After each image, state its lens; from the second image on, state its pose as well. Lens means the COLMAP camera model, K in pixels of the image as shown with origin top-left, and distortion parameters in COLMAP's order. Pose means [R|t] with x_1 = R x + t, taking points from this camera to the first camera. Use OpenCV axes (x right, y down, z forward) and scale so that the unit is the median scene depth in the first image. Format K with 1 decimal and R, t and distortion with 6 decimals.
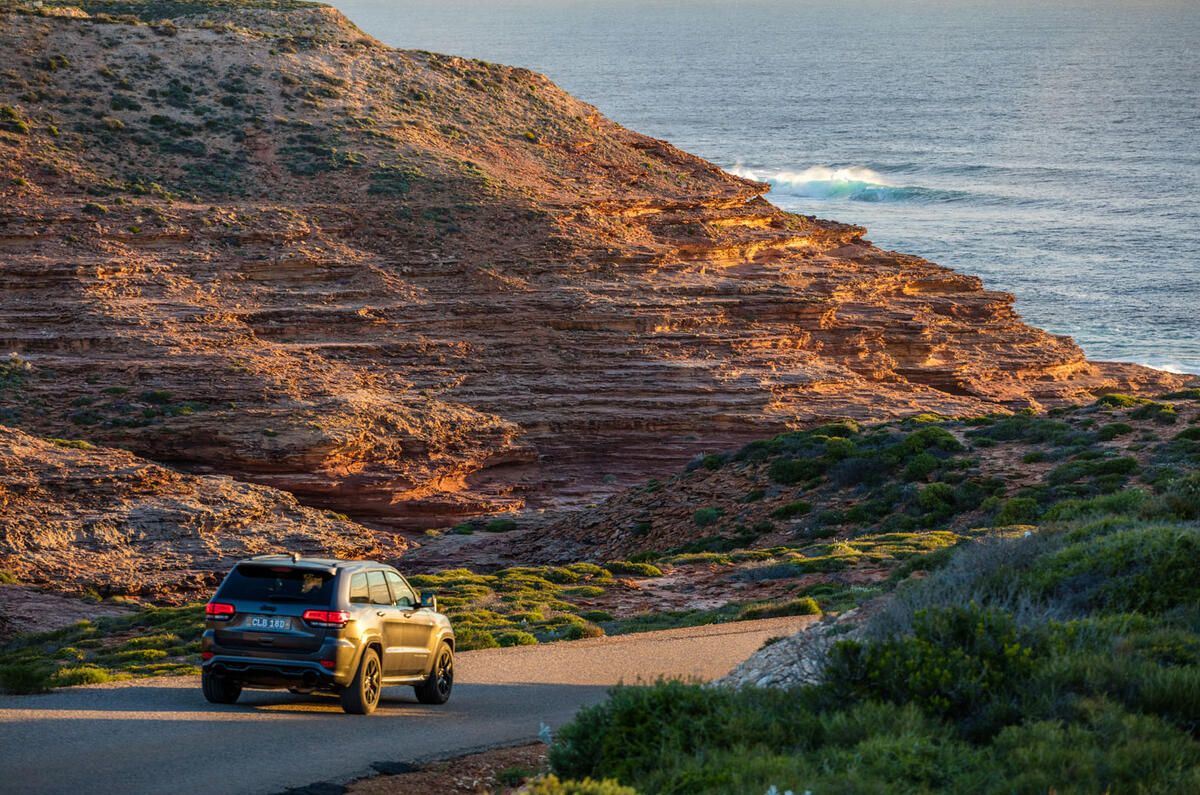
lens RADIAL K [[4598.5, 0, 600.1], [0, 4598.5, 397.6], [0, 0, 1]] dist [-0.203805, 0.000000]
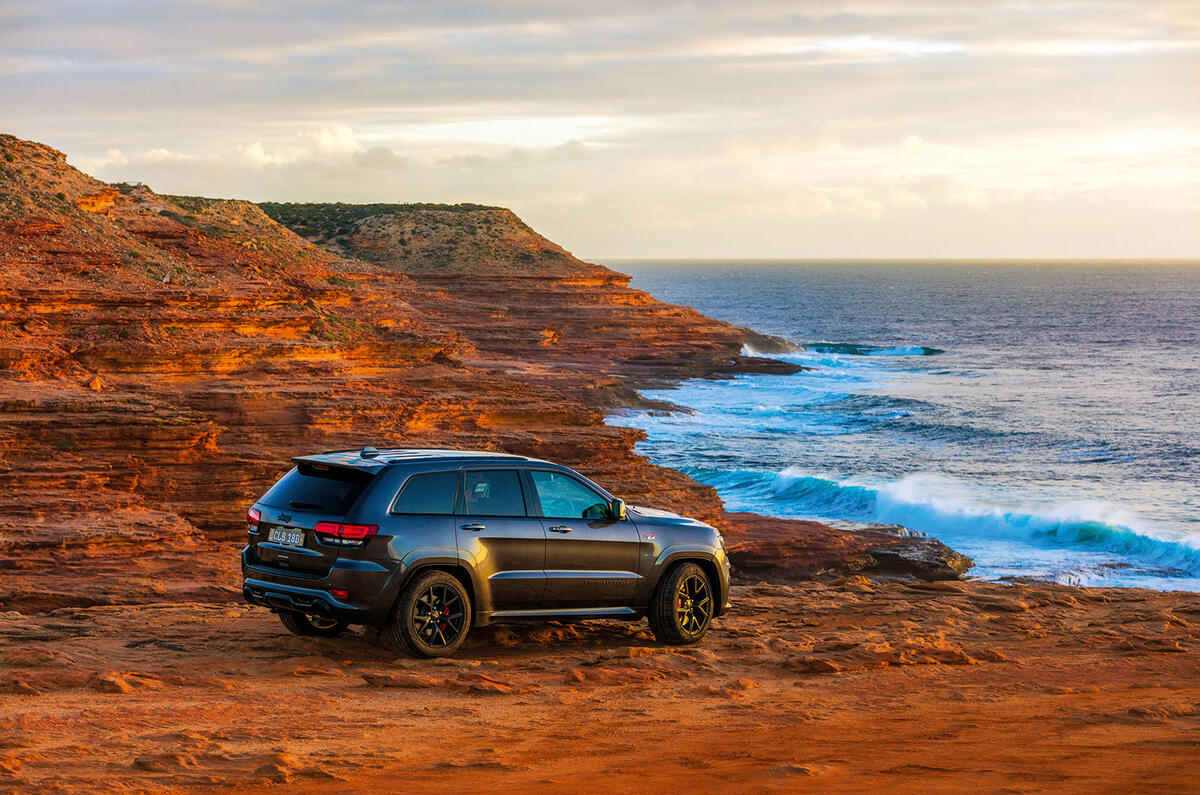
lens RADIAL K [[3150.7, 0, 599.9], [0, 3150.7, 398.3], [0, 0, 1]] dist [0.014286, 0.000000]
pose [[0.991119, 0.009699, -0.132622, 0.172727], [-0.015920, 0.998818, -0.045922, -0.003829], [0.132019, 0.047626, 0.990102, 0.534219]]
